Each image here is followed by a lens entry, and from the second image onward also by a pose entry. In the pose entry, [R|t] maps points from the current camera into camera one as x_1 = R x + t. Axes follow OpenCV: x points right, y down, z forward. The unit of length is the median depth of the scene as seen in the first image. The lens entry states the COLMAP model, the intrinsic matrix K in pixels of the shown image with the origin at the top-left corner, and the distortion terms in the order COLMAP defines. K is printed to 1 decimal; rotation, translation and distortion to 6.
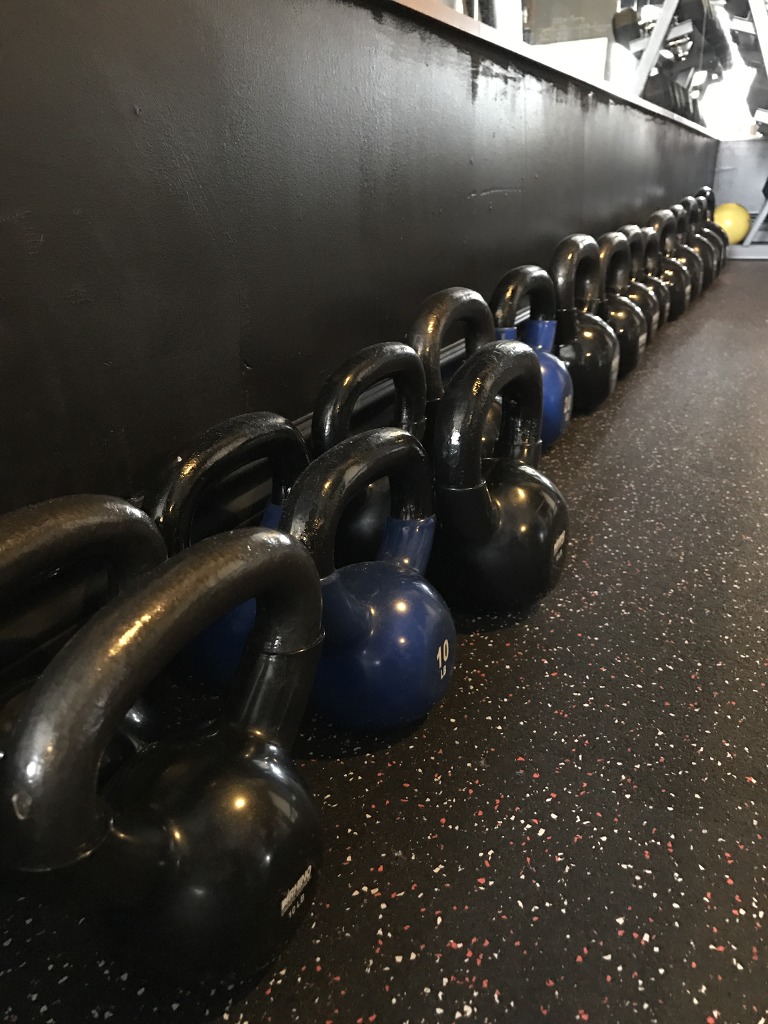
lens RADIAL K [[847.7, 0, 384.7], [0, 847.7, 512.1], [0, 0, 1]] dist [0.010820, -0.006618]
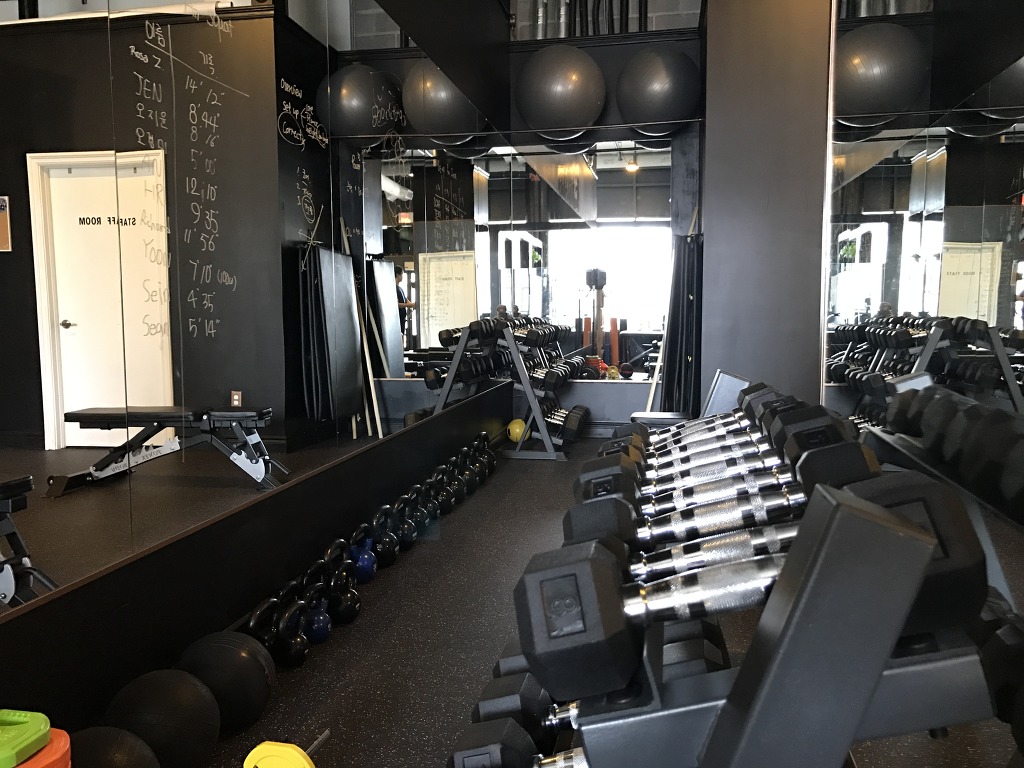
lens RADIAL K [[847.7, 0, 514.9], [0, 847.7, 383.8], [0, 0, 1]] dist [0.010820, -0.006618]
pose [[0.970535, -0.002124, 0.240951, -0.071430], [0.070344, 0.958899, -0.274889, 0.223020], [-0.230464, 0.283739, 0.930795, -4.053991]]
